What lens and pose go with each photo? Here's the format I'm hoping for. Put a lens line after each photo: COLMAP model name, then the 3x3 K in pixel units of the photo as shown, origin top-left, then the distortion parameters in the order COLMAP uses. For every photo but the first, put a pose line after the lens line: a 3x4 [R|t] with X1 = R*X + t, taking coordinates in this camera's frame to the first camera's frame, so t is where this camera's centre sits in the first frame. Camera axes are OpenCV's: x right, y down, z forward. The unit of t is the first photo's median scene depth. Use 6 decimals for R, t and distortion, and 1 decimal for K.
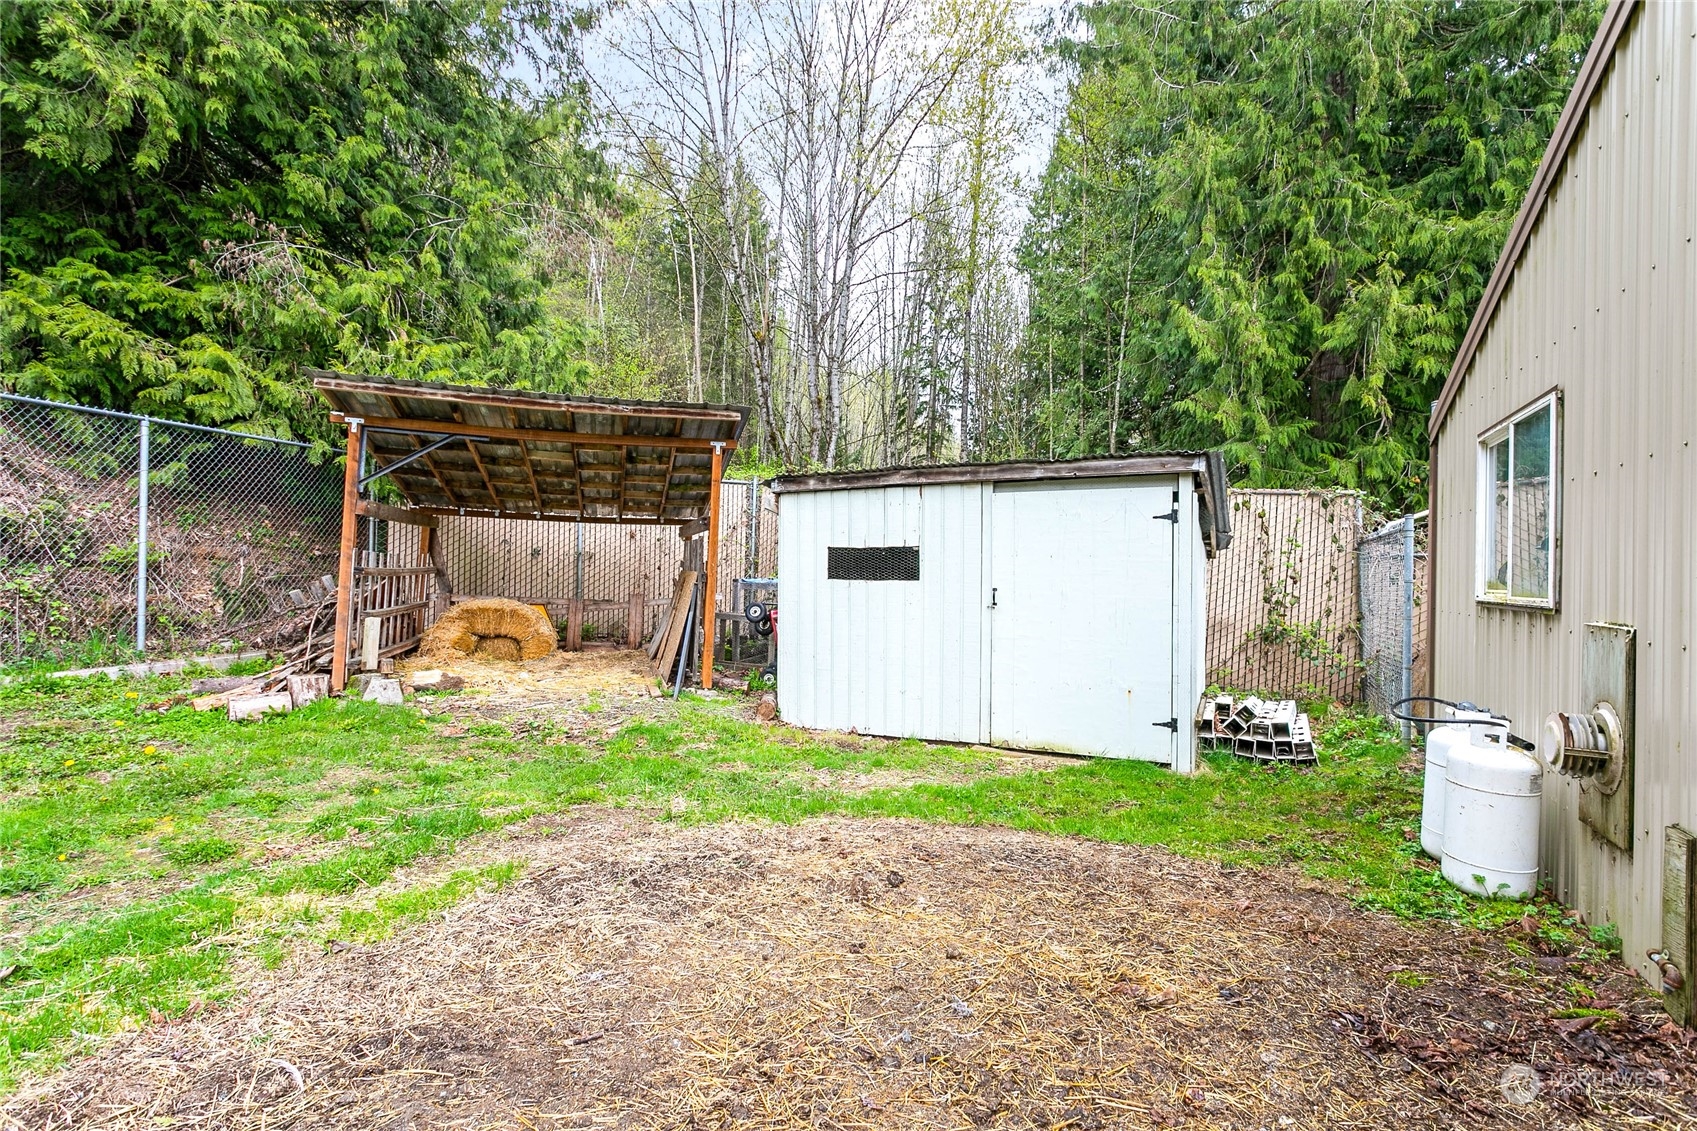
lens RADIAL K [[812.8, 0, 837.7], [0, 812.8, 558.7], [0, 0, 1]] dist [0.004132, -0.000151]
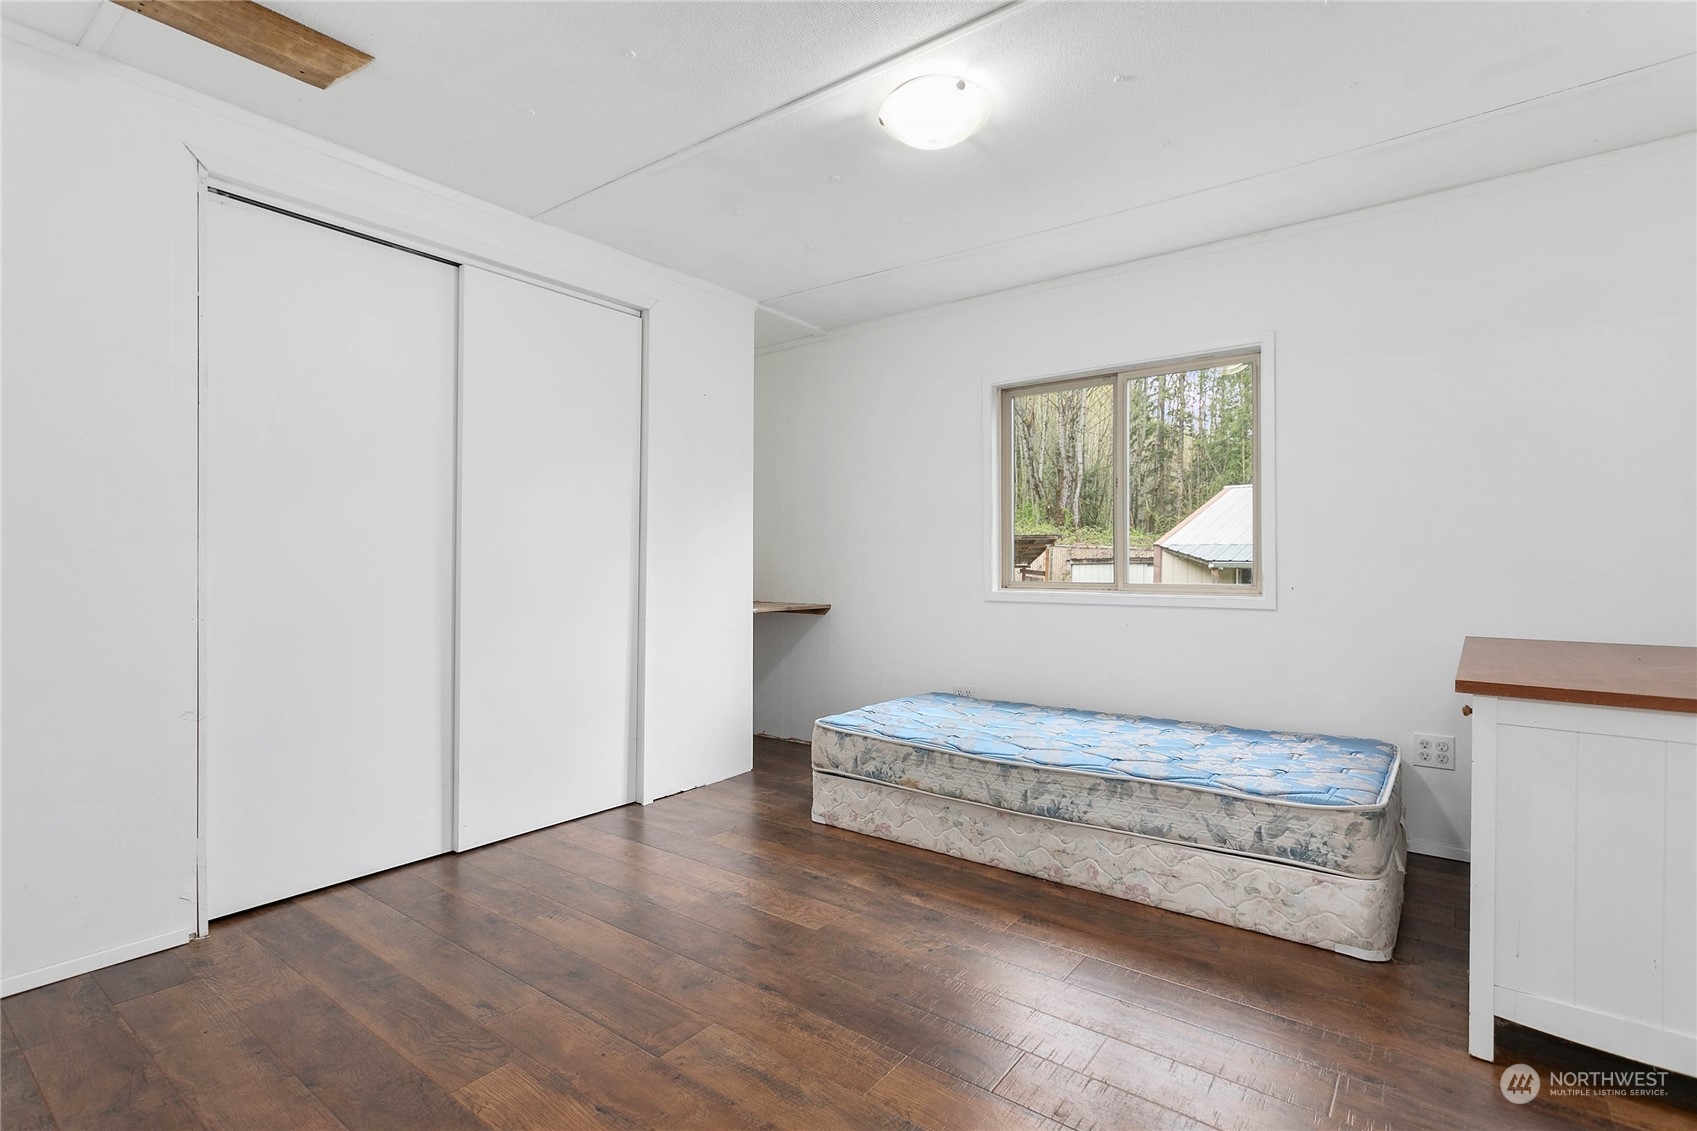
lens RADIAL K [[812.8, 0, 837.7], [0, 812.8, 558.7], [0, 0, 1]] dist [0.004132, -0.000151]
pose [[0.960182, -0.010841, -0.279166, -0.050451], [0.012648, 0.999909, 0.004672, -0.098123], [0.279090, -0.008017, 0.960231, -1.562521]]
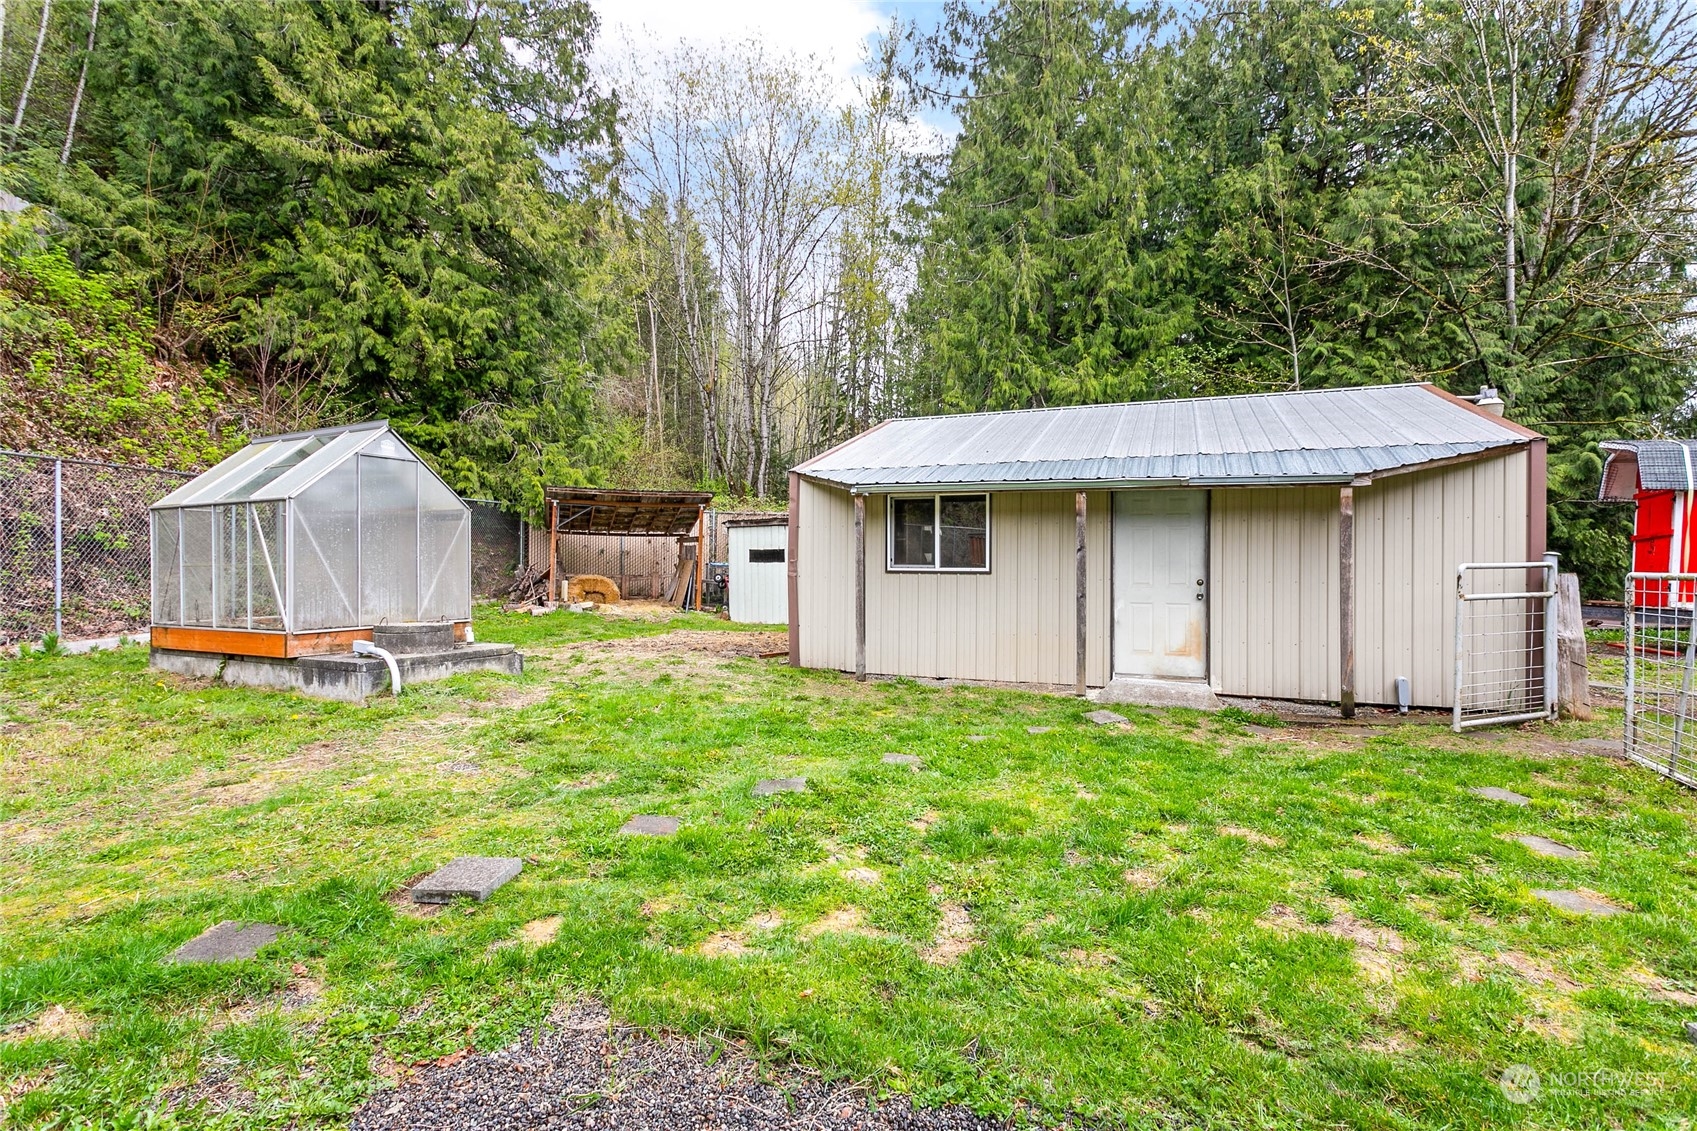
lens RADIAL K [[812.8, 0, 837.7], [0, 812.8, 558.7], [0, 0, 1]] dist [0.004132, -0.000151]
pose [[0.997386, -0.014704, 0.070752, 0.061804], [0.013577, 0.999774, 0.016389, -0.017660], [-0.070977, -0.015385, 0.997359, -1.135238]]
